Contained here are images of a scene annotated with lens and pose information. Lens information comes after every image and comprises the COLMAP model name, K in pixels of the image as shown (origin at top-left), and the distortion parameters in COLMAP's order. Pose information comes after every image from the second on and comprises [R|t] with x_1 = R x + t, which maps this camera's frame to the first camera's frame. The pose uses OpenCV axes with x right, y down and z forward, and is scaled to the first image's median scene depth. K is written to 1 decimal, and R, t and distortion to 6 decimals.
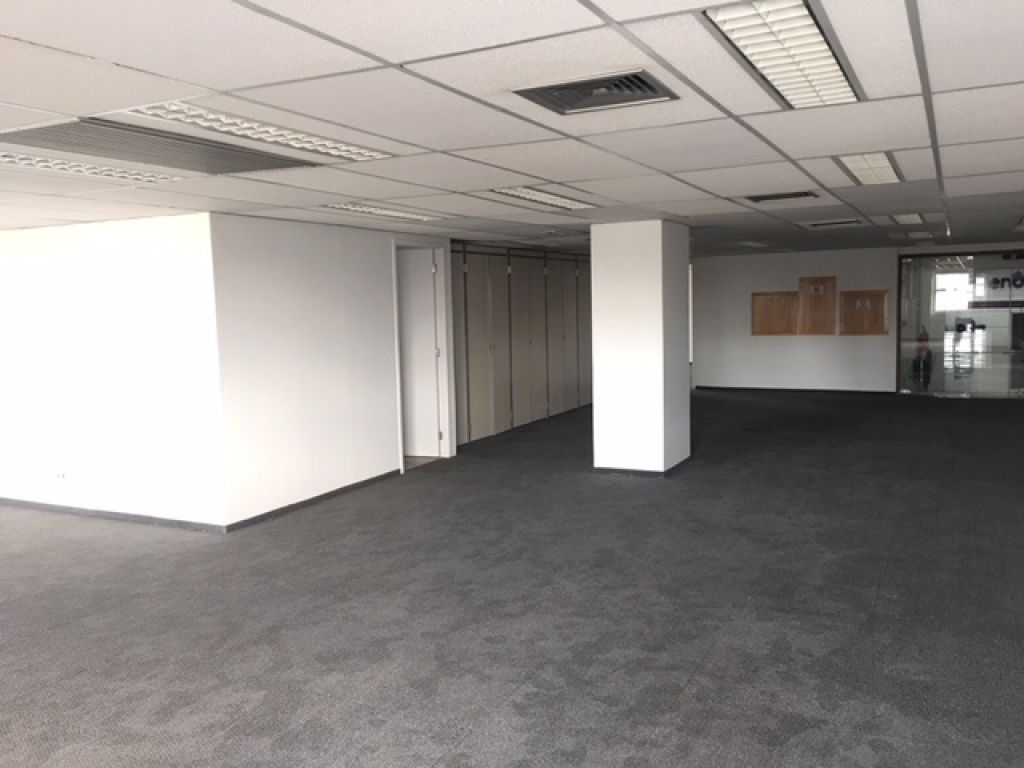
lens RADIAL K [[859.5, 0, 513.8], [0, 859.5, 386.3], [0, 0, 1]] dist [0.039229, -0.076458]
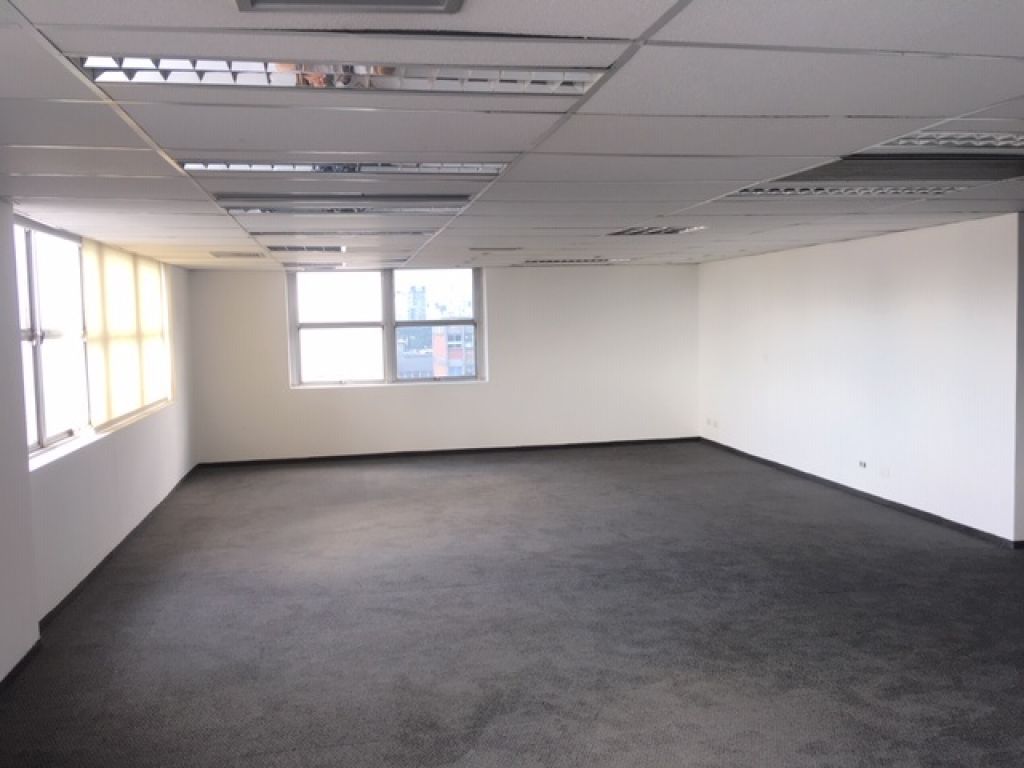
lens RADIAL K [[859.5, 0, 511.8], [0, 859.5, 379.4], [0, 0, 1]] dist [0.039229, -0.076458]
pose [[0.609462, 0.069430, -0.789769, 0.119633], [-0.073907, 0.996796, 0.030597, -0.007322], [0.789363, 0.039722, 0.612641, -0.044715]]
